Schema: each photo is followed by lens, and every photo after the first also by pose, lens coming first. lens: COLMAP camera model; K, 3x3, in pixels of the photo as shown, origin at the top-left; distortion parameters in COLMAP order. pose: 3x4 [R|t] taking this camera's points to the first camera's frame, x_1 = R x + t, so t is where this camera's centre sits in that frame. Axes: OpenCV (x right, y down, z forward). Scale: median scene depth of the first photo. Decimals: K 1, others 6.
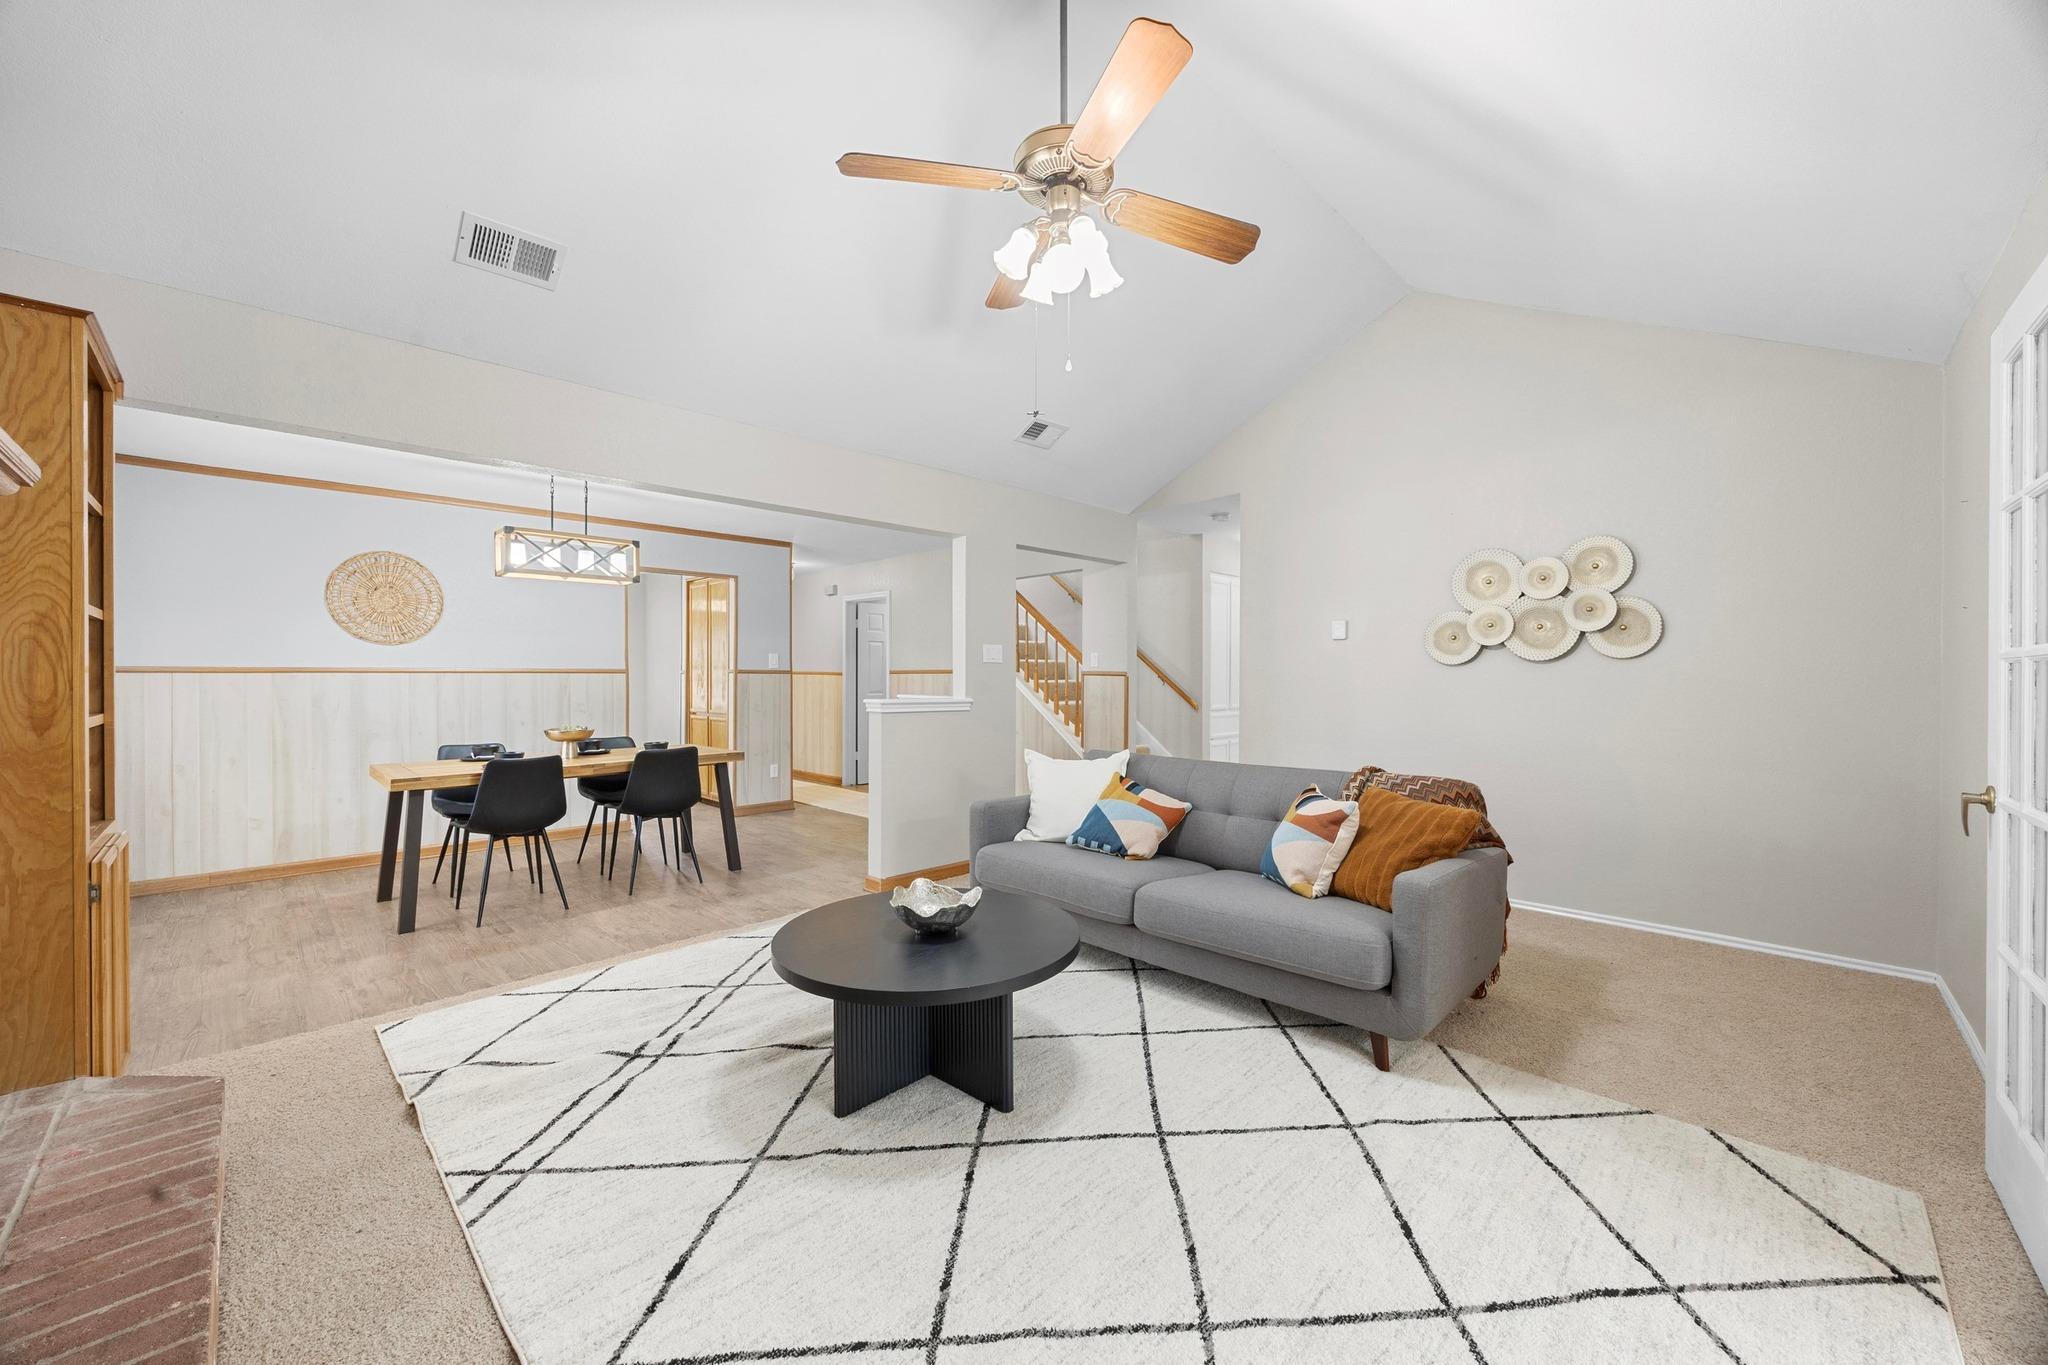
lens RADIAL K [[774.5, 0, 1015.9], [0, 774.5, 680.8], [0, 0, 1]] dist [-0.004388, 0.000633]
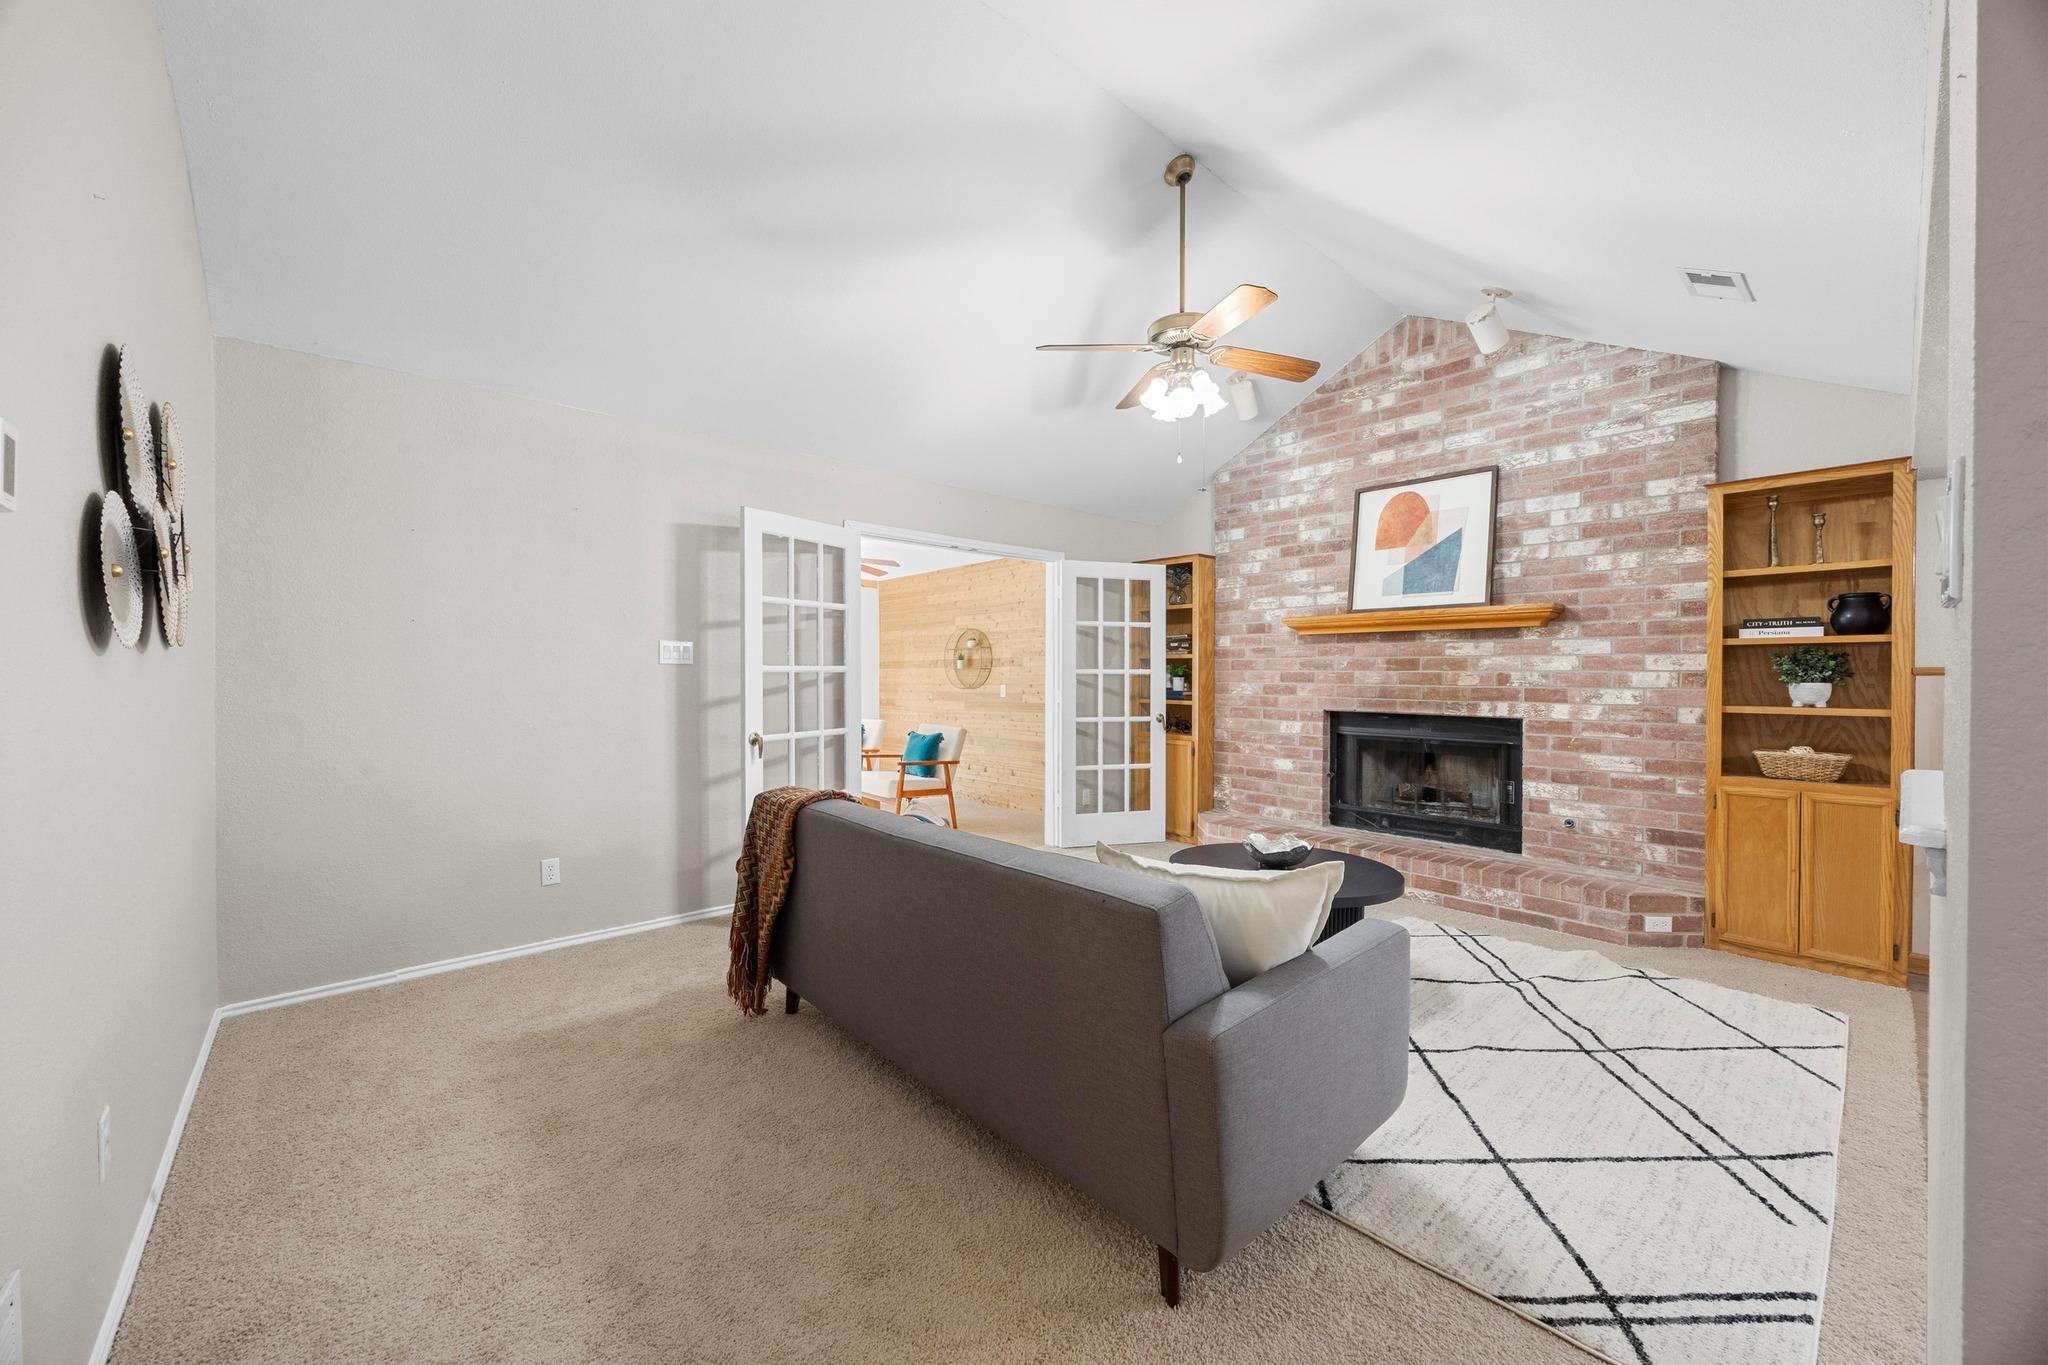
lens RADIAL K [[774.5, 0, 1015.9], [0, 774.5, 680.8], [0, 0, 1]] dist [-0.004388, 0.000633]
pose [[-0.997548, -0.002534, 0.069946, 0.194186], [-0.002003, 0.999969, 0.007653, -0.012648], [-0.069964, 0.007494, -0.997521, 1.787999]]
